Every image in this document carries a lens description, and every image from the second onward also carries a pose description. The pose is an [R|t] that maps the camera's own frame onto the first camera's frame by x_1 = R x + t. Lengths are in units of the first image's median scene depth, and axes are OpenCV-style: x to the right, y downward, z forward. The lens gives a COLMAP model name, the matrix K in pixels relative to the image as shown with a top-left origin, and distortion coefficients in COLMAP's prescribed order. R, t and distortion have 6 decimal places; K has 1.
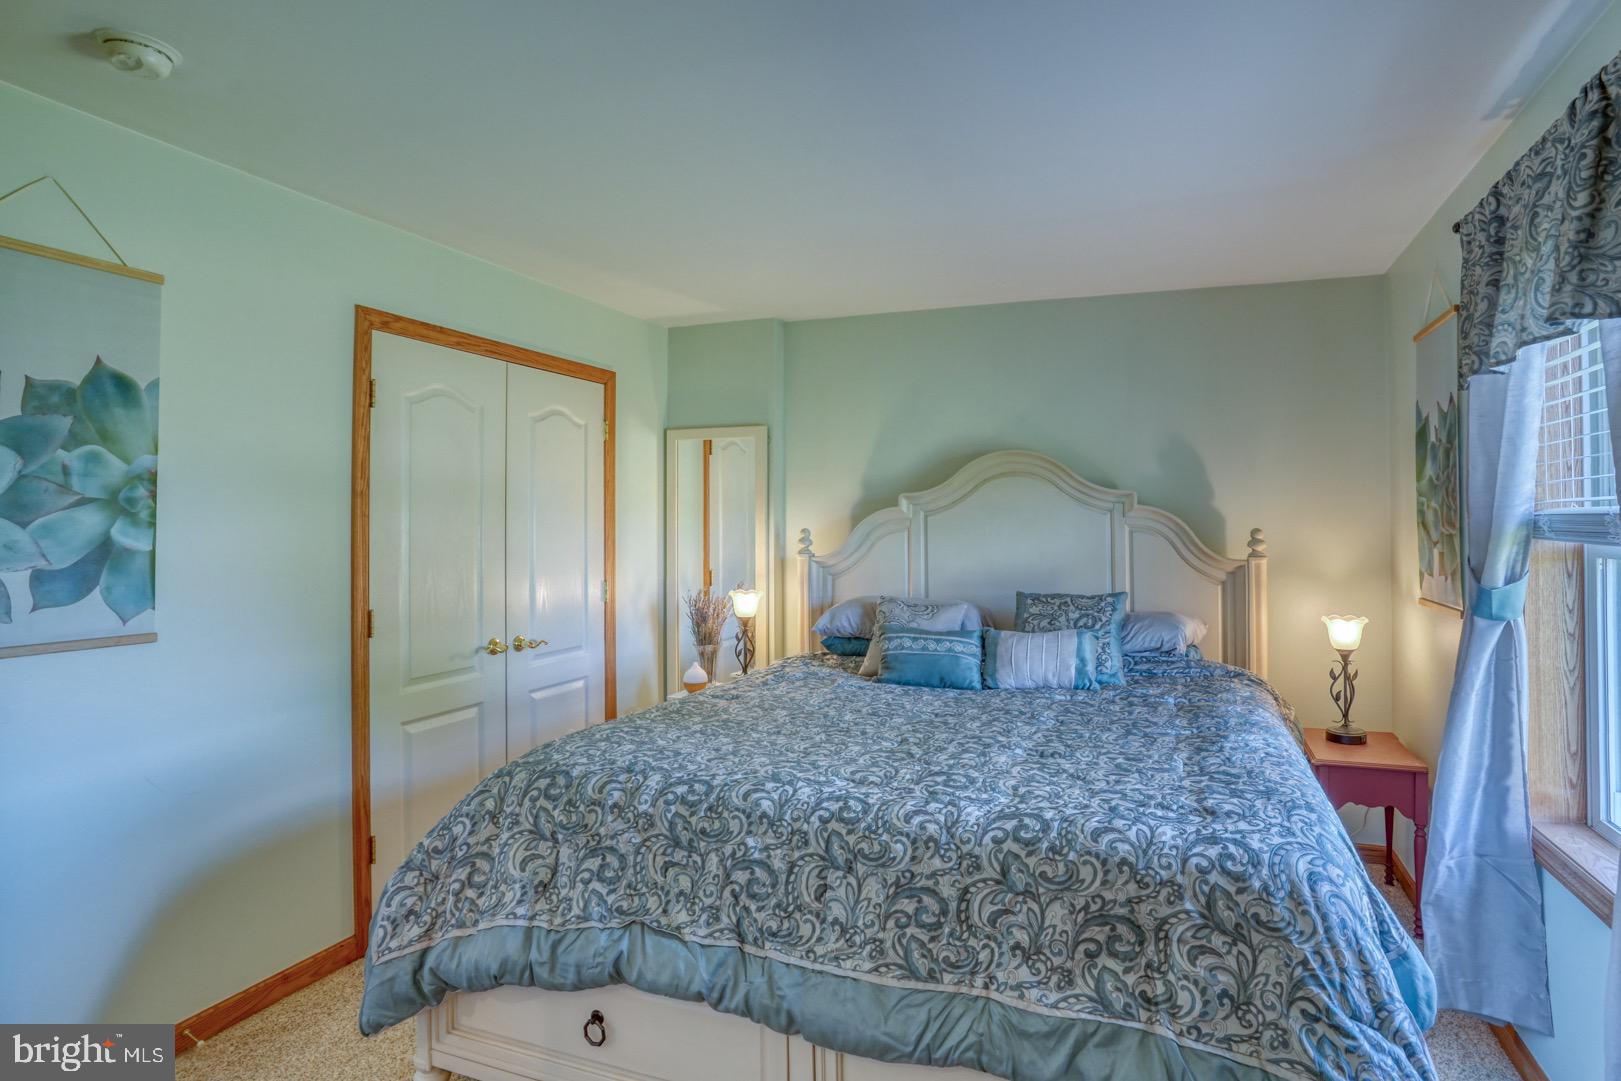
lens RADIAL K [[824.9, 0, 867.1], [0, 824.9, 510.0], [0, 0, 1]] dist [-0.085962, 0.046831]
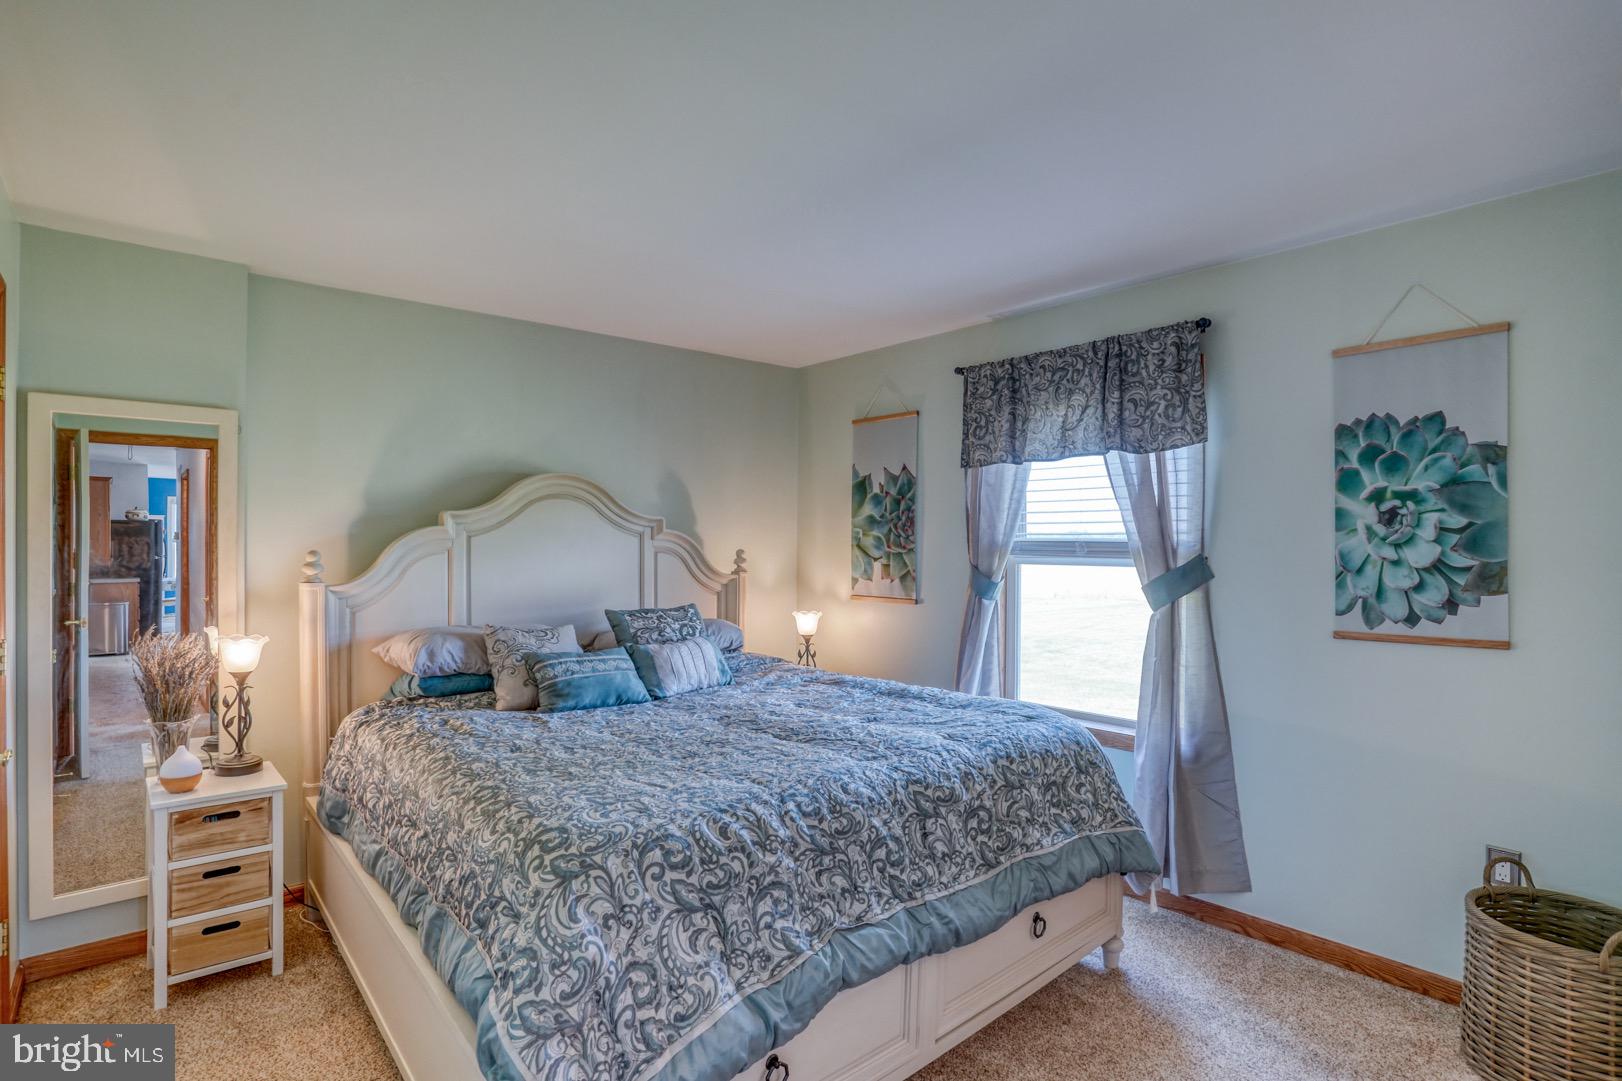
lens RADIAL K [[830.1, 0, 792.0], [0, 830.1, 534.8], [0, 0, 1]] dist [-0.083843, 0.048945]
pose [[0.509458, 0.013036, 0.860397, -0.740639], [-0.018250, 0.999824, -0.004342, 0.003920], [-0.860302, -0.013490, 0.509606, 0.313223]]
